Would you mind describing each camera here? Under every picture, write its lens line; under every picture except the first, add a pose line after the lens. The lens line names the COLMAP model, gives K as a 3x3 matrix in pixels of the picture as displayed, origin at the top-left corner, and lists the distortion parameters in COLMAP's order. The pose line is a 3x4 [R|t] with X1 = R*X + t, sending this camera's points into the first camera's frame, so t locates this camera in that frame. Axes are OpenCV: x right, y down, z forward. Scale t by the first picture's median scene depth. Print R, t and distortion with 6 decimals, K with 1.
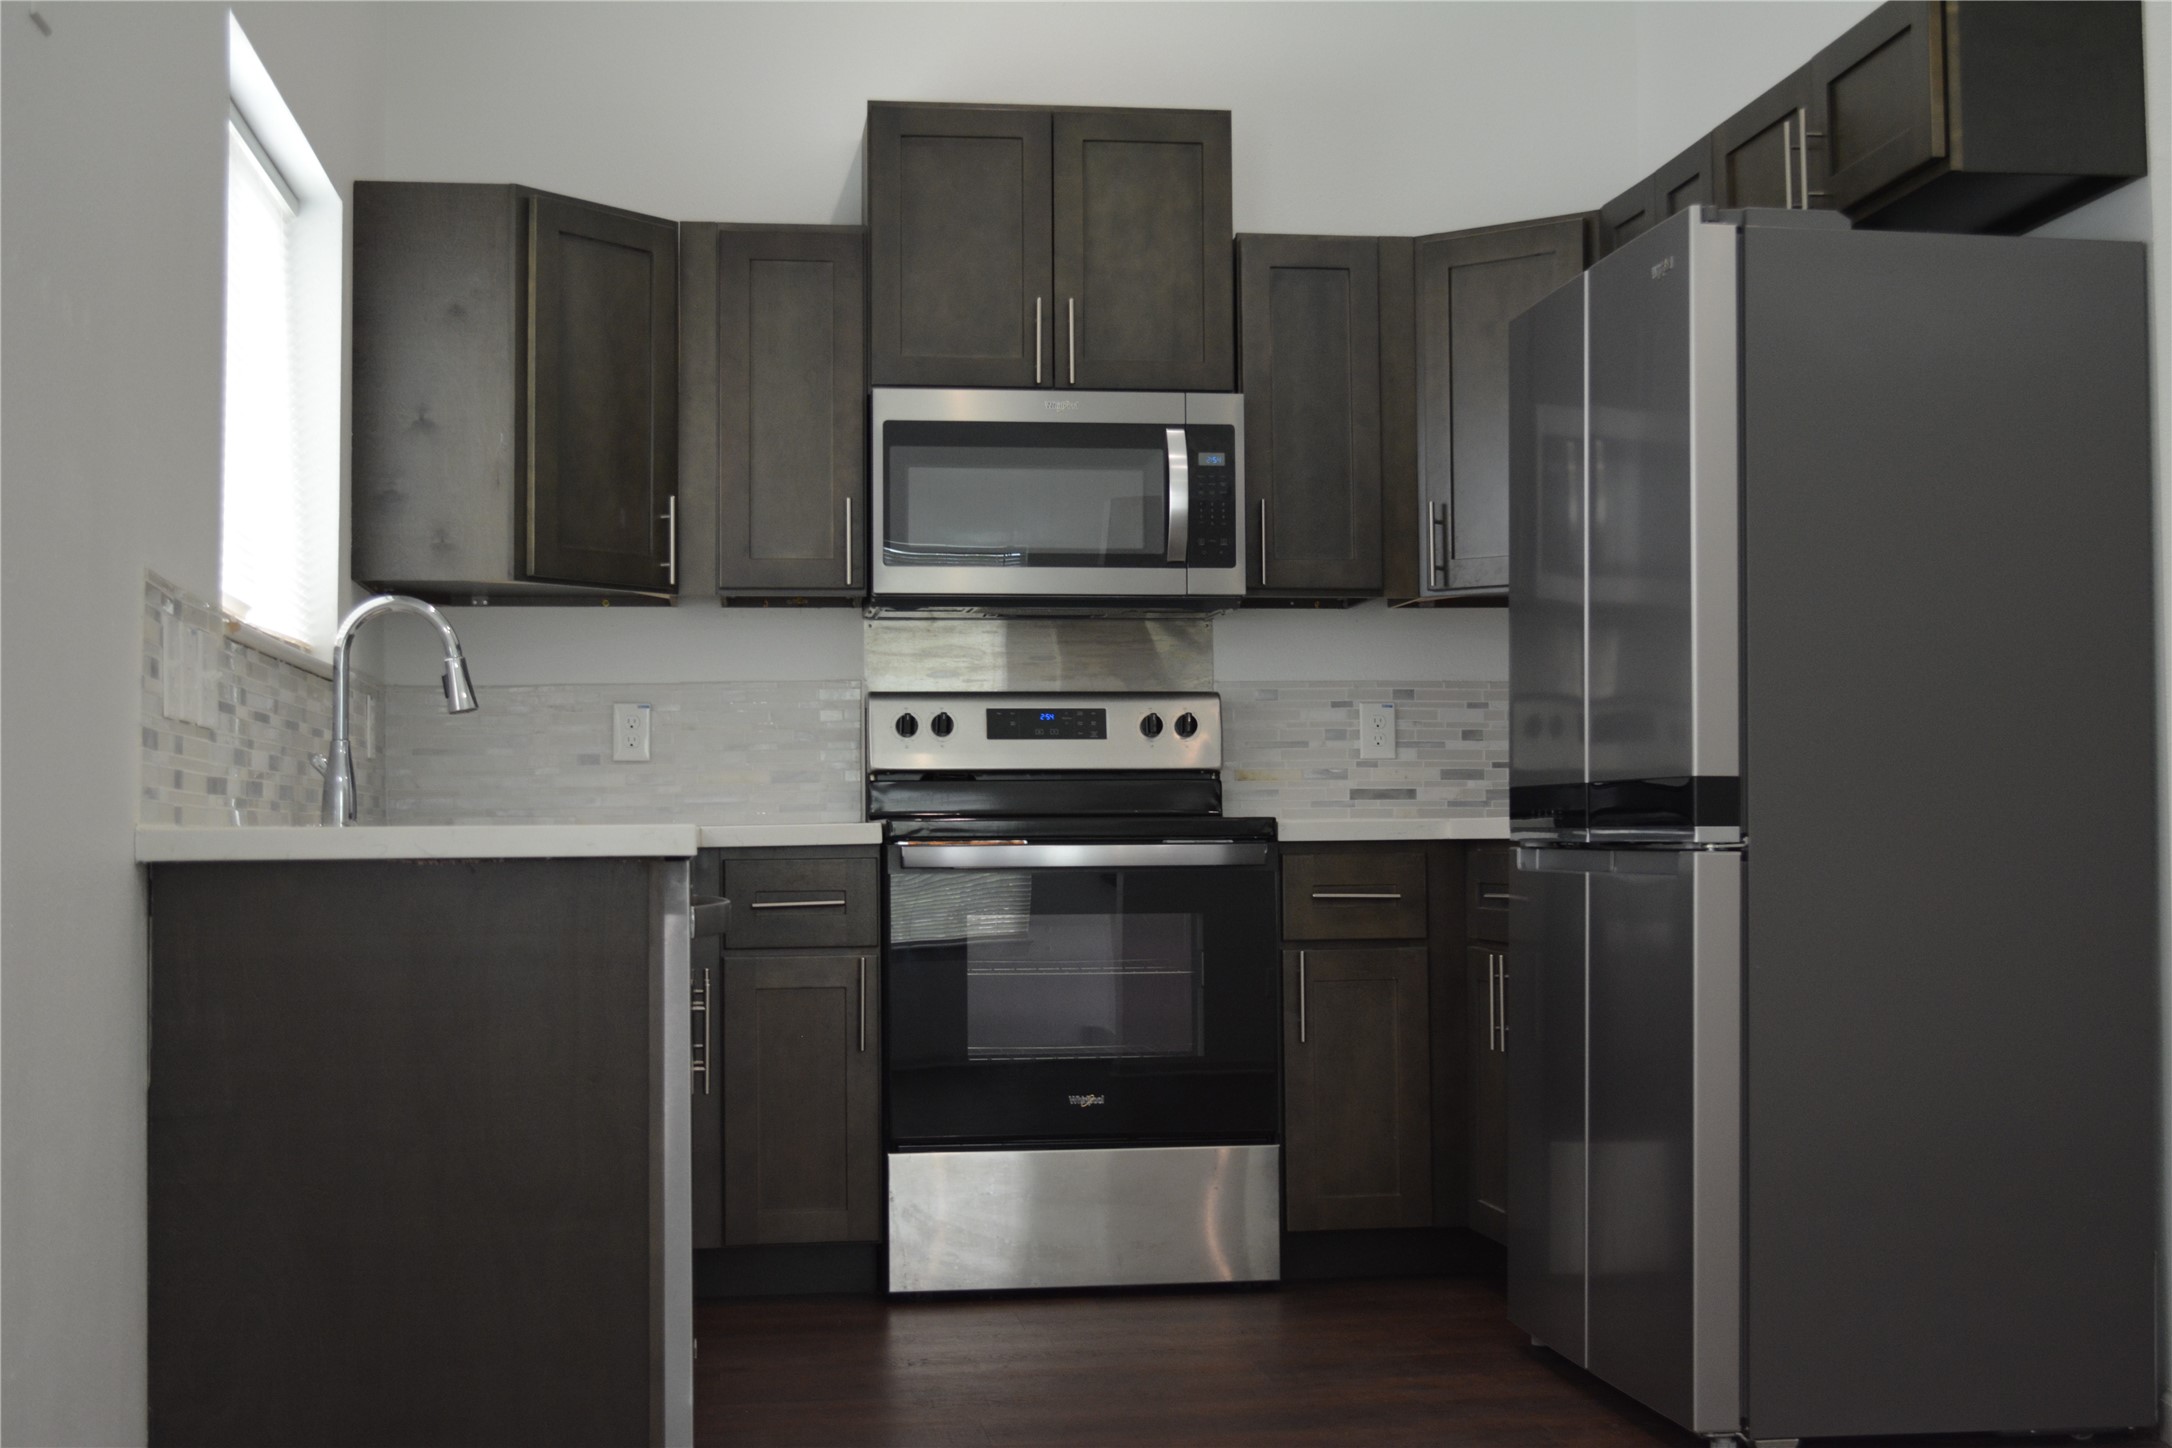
lens RADIAL K [[2761.6, 0, 1086.0], [0, 2761.6, 724.0], [0, 0, 1]] dist [-0.050717, -0.019140]
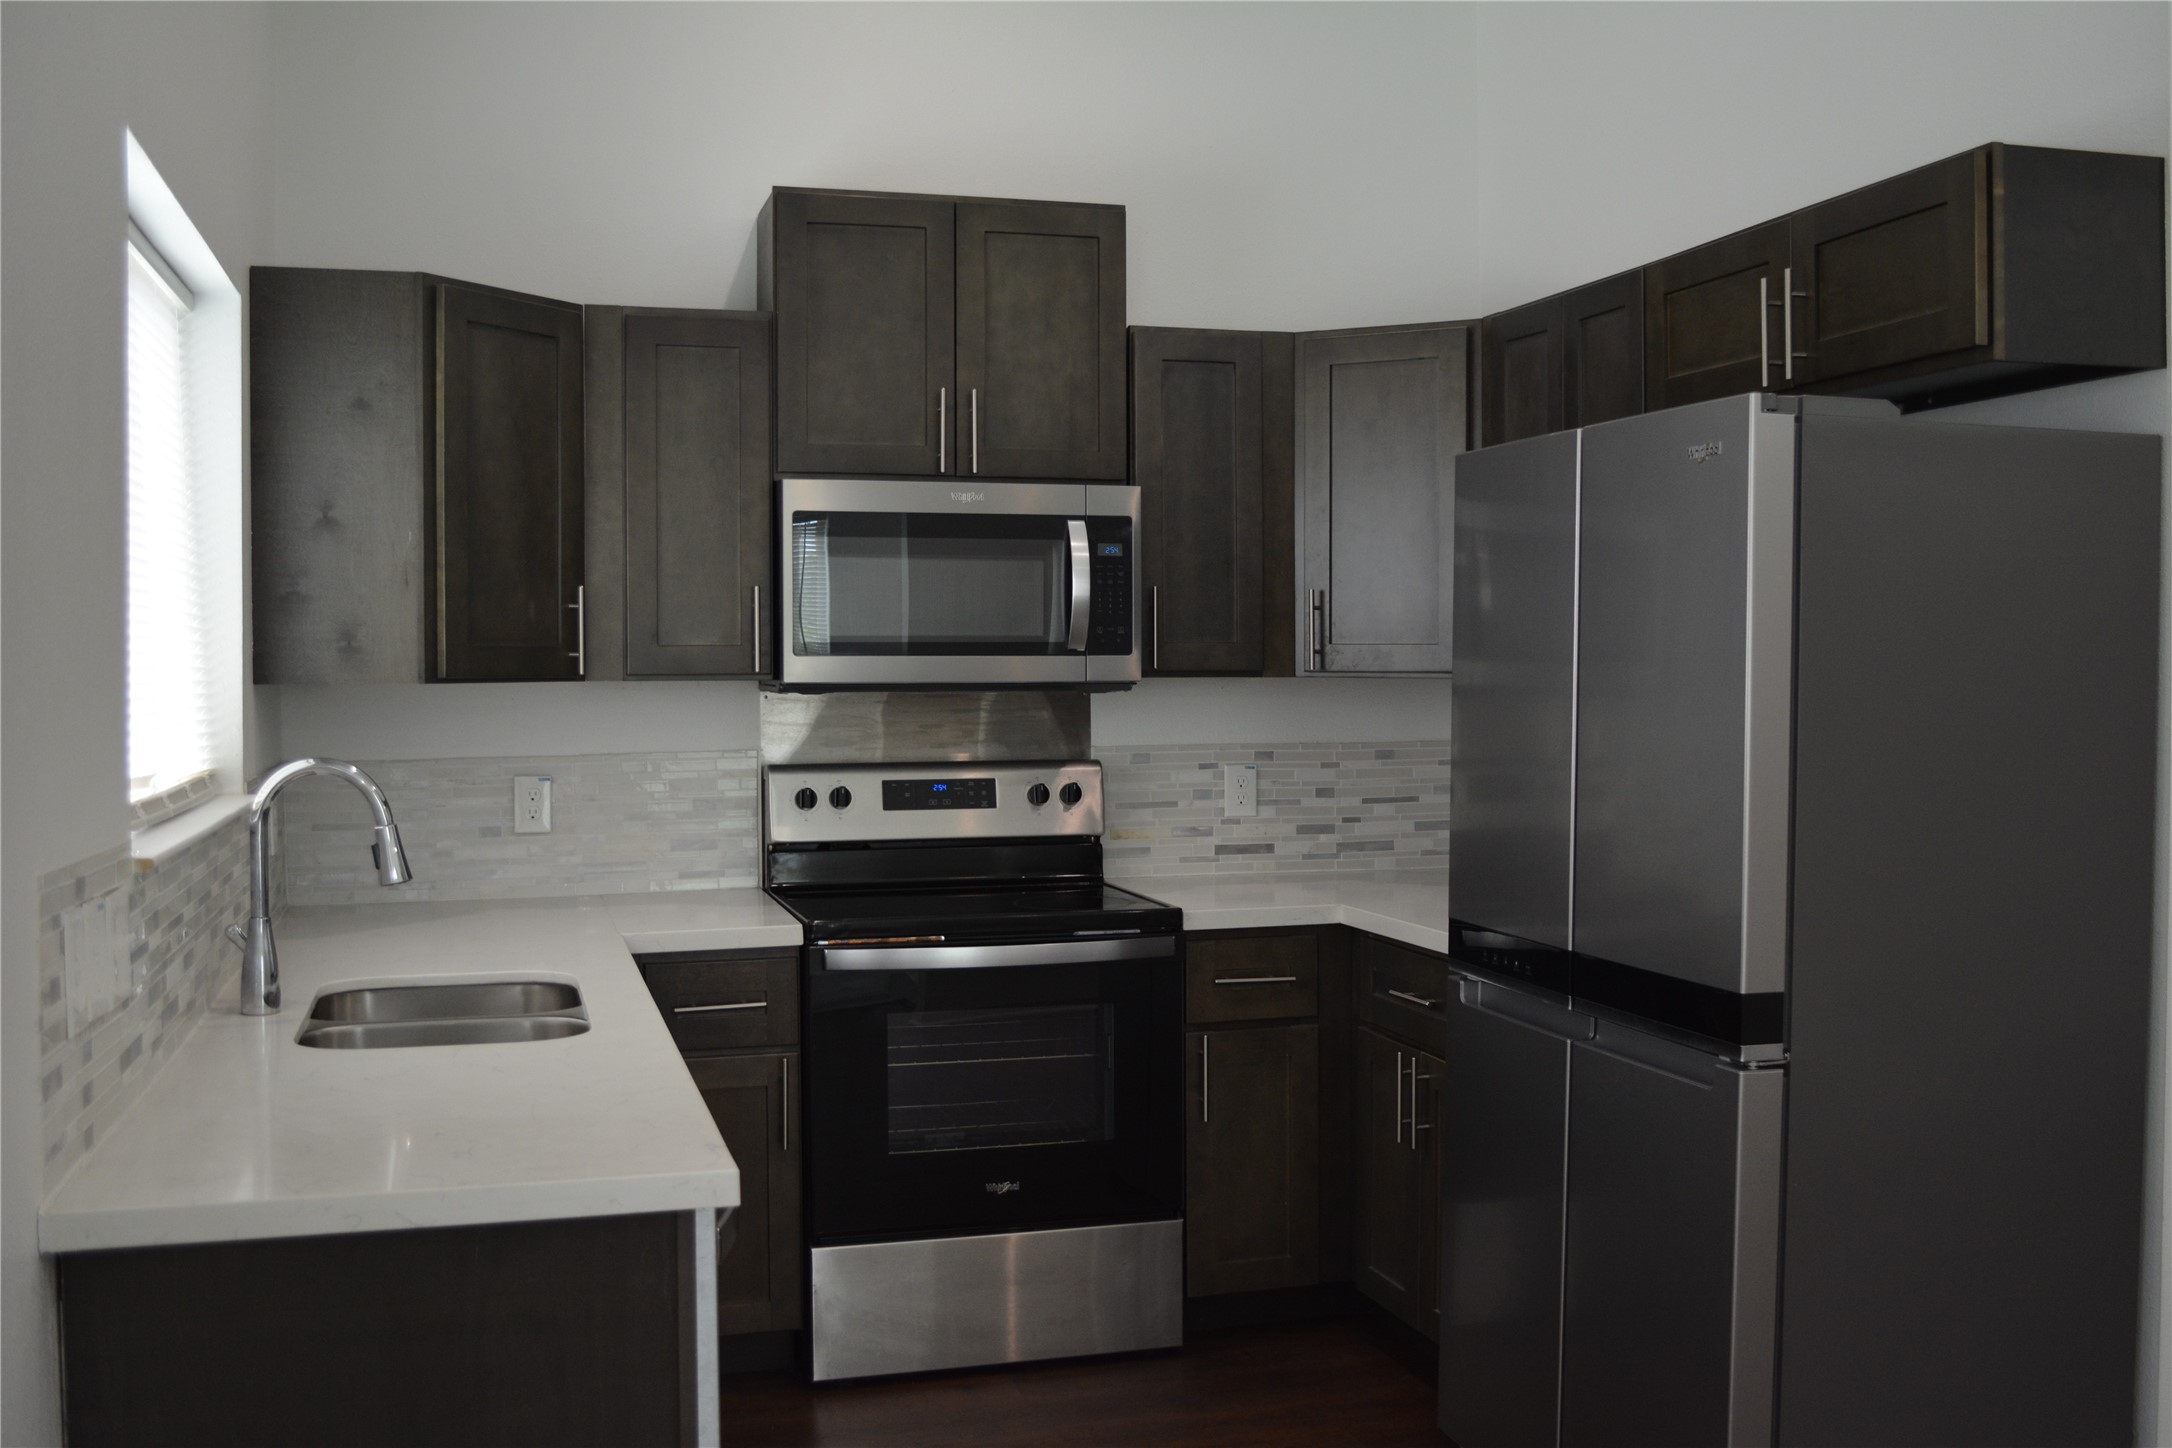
lens RADIAL K [[2118.3, 0, 1086.0], [0, 2118.3, 724.0], [0, 0, 1]] dist [-0.067815, 0.005985]
pose [[0.989941, 0.000086, 0.141481, -0.075779], [-0.009603, 0.997734, 0.066587, -0.083764], [-0.141155, -0.067276, 0.987699, 0.214147]]
